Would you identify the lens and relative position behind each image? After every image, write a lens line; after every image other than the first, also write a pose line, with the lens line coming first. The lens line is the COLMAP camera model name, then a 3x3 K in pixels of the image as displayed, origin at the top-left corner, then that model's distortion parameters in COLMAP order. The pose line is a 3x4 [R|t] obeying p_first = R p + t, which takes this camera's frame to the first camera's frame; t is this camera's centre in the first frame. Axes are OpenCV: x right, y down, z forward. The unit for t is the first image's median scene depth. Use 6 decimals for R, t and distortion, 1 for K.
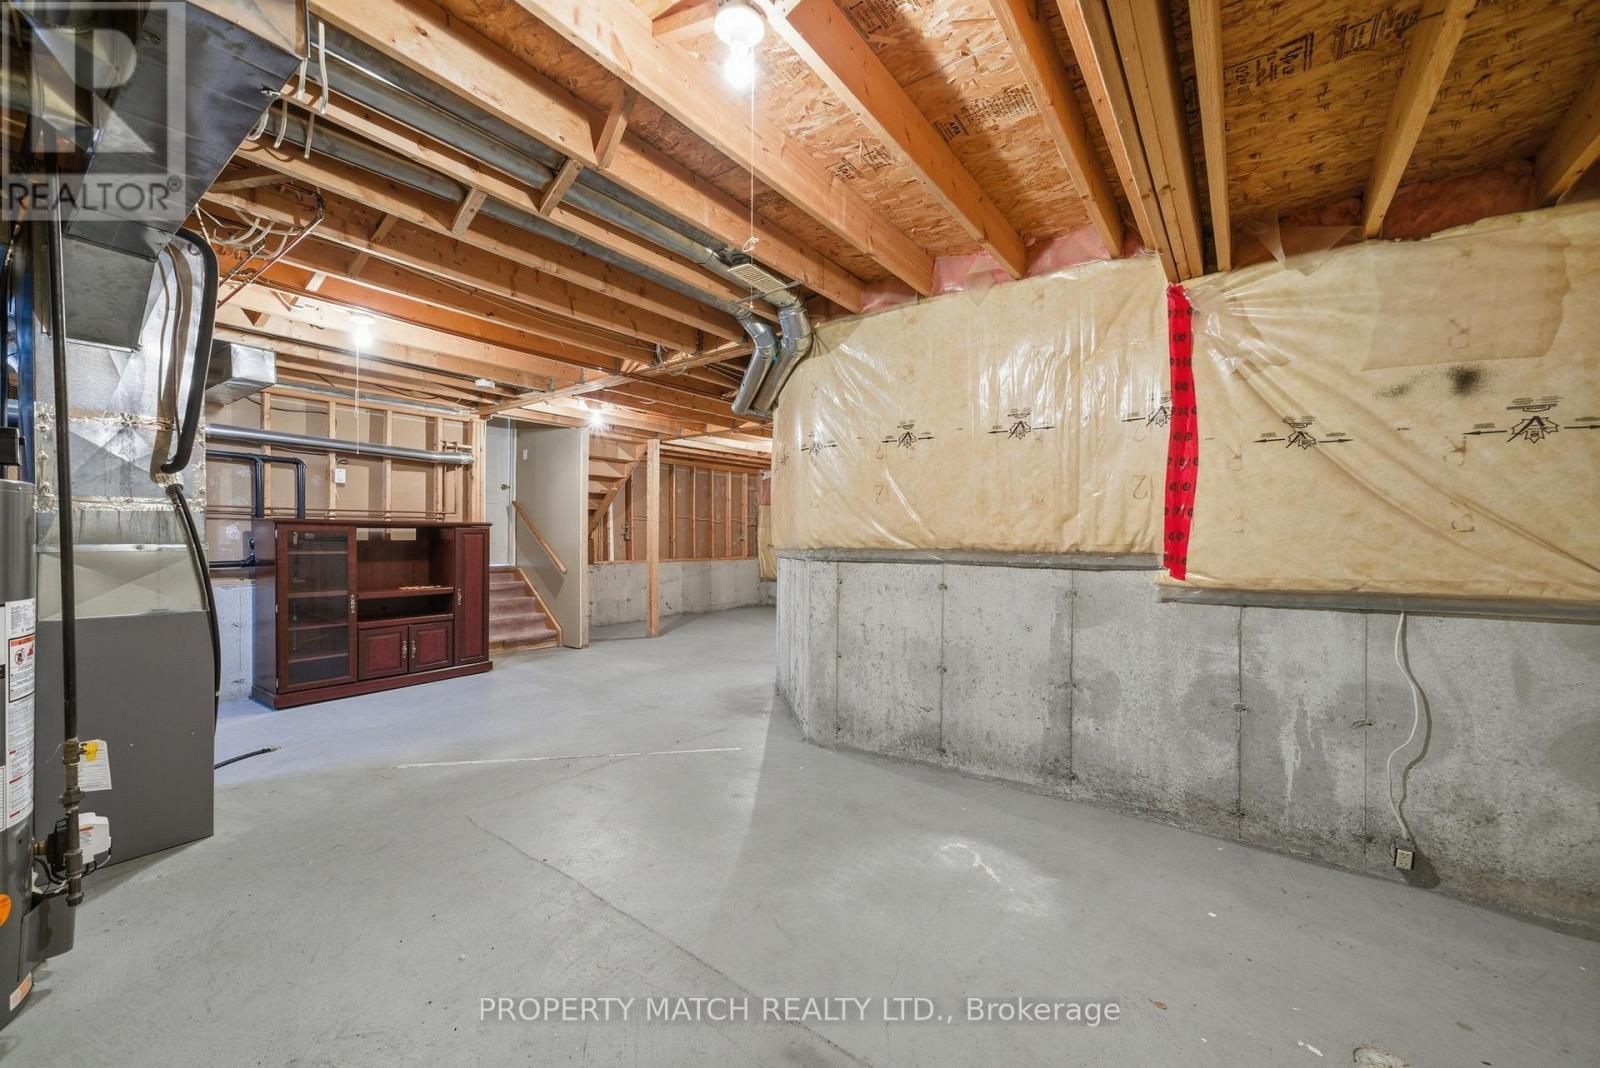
lens RADIAL K [[643.2, 0, 802.0], [0, 643.2, 540.1], [0, 0, 1]] dist [0.001377, 0.000186]
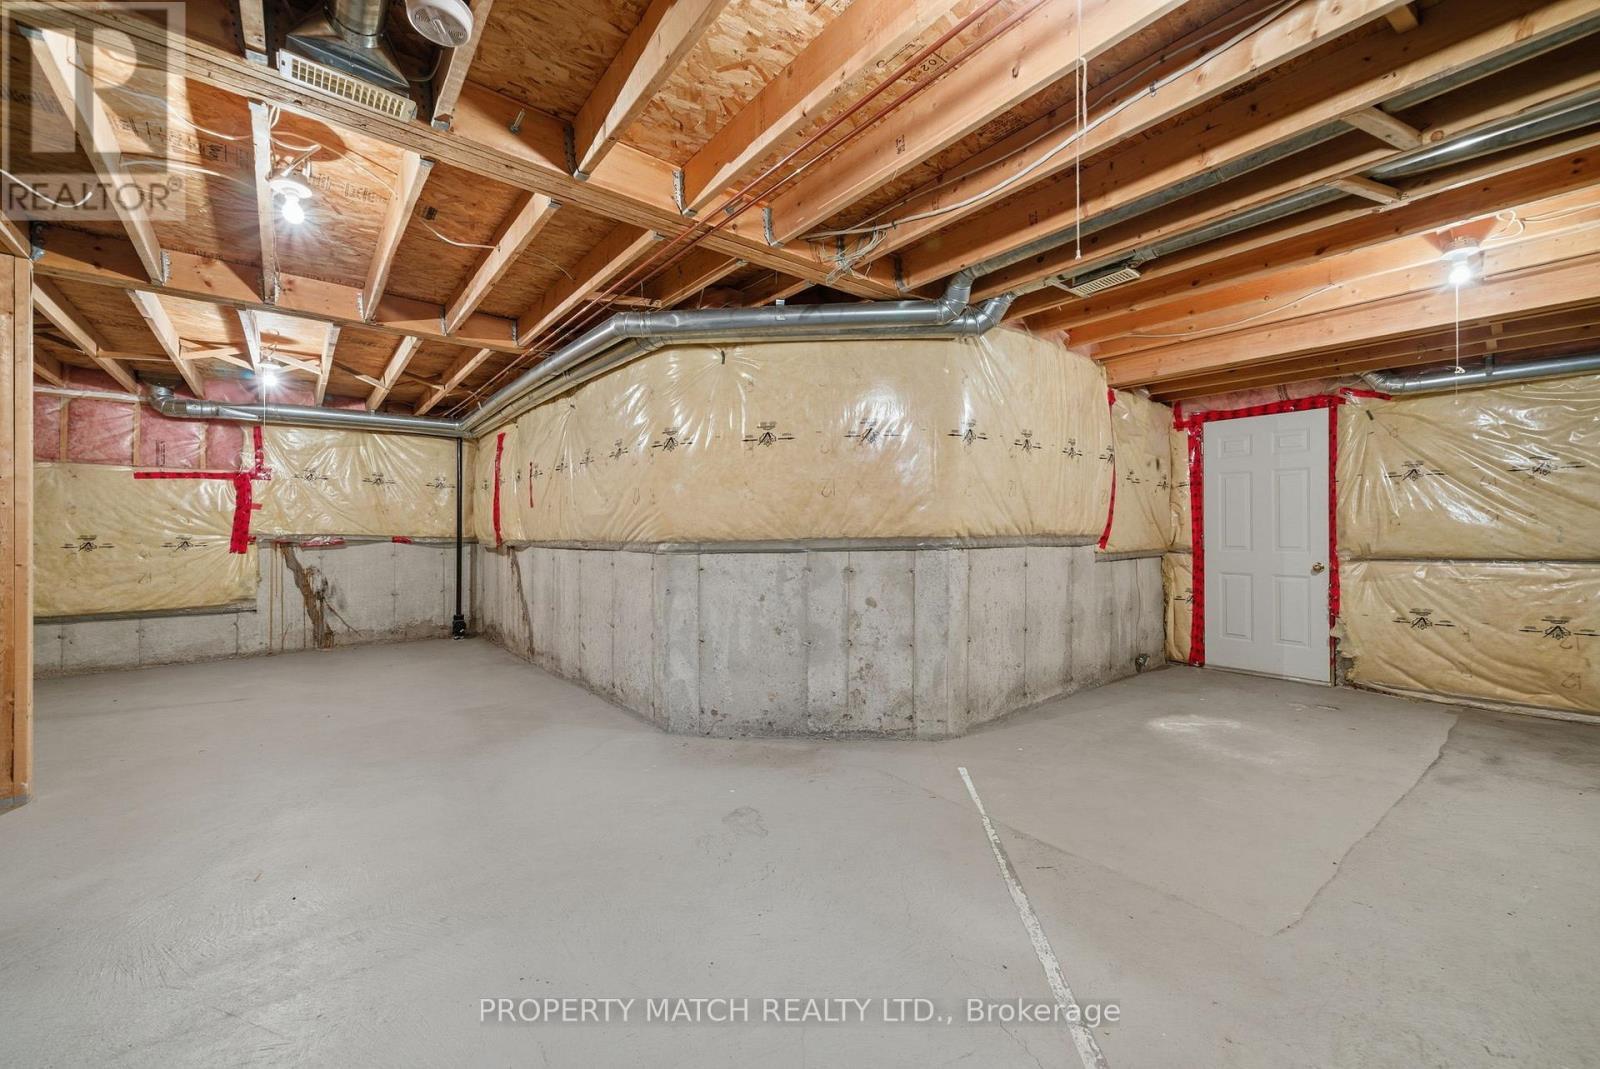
lens RADIAL K [[626.6, 0, 804.5], [0, 626.6, 528.8], [0, 0, 1]] dist [0.001039, 0.000161]
pose [[0.240535, 0.003895, 0.970633, -1.088882], [0.007498, 0.999955, -0.005871, 0.006054], [-0.970612, 0.008690, 0.240495, 1.125927]]
